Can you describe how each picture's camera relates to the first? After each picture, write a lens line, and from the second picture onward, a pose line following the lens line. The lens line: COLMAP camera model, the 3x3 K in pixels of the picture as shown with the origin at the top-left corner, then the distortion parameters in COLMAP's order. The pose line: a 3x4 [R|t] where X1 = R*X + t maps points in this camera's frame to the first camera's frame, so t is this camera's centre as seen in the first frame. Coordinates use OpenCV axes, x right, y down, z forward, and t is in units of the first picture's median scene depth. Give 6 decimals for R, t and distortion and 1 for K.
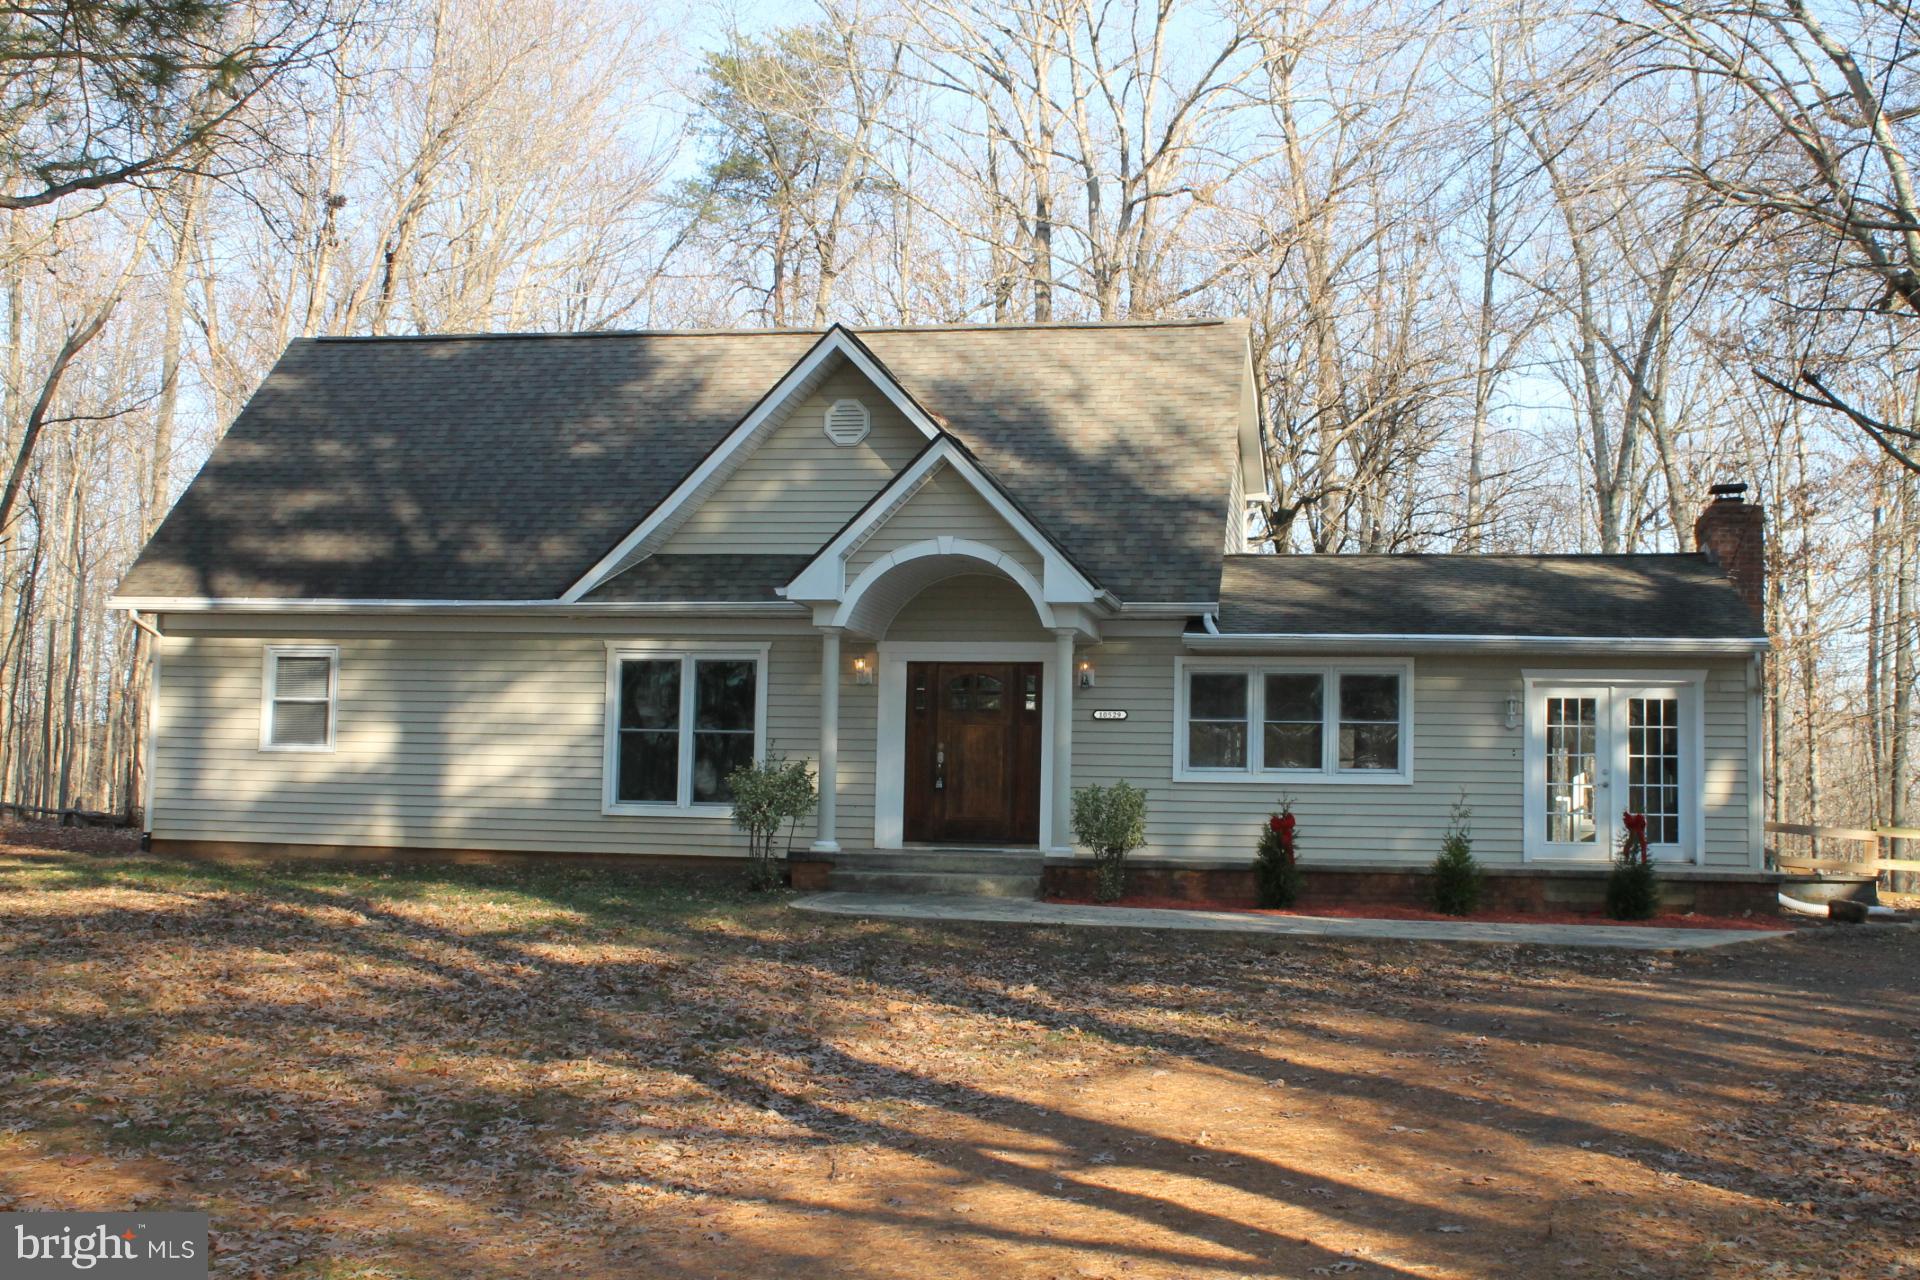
lens RADIAL K [[2059.8, 0, 980.5], [0, 2059.8, 646.9], [0, 0, 1]] dist [-0.052339, 0.000000]
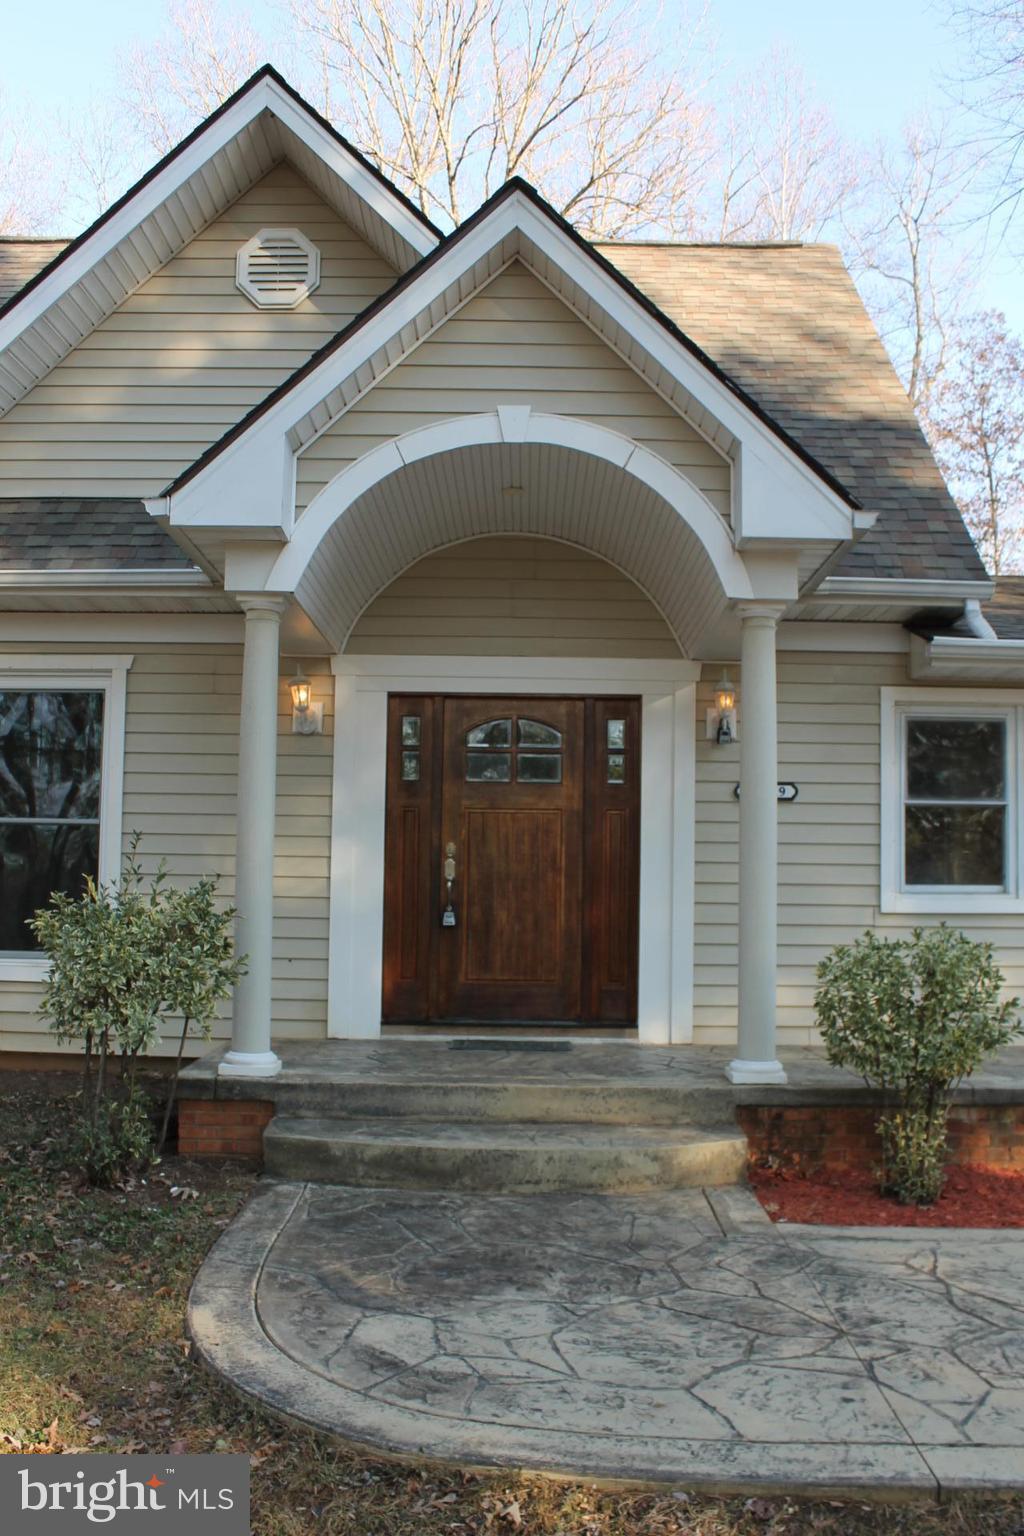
lens RADIAL K [[1366.1, 0, 505.1], [0, 1366.1, 796.5], [0, 0, 1]] dist [-0.099027, 0.029554]
pose [[0.985635, 0.006607, 0.168762, -0.067657], [-0.008256, 0.999925, 0.009070, 0.031875], [-0.168690, -0.010333, 0.985615, 0.659163]]
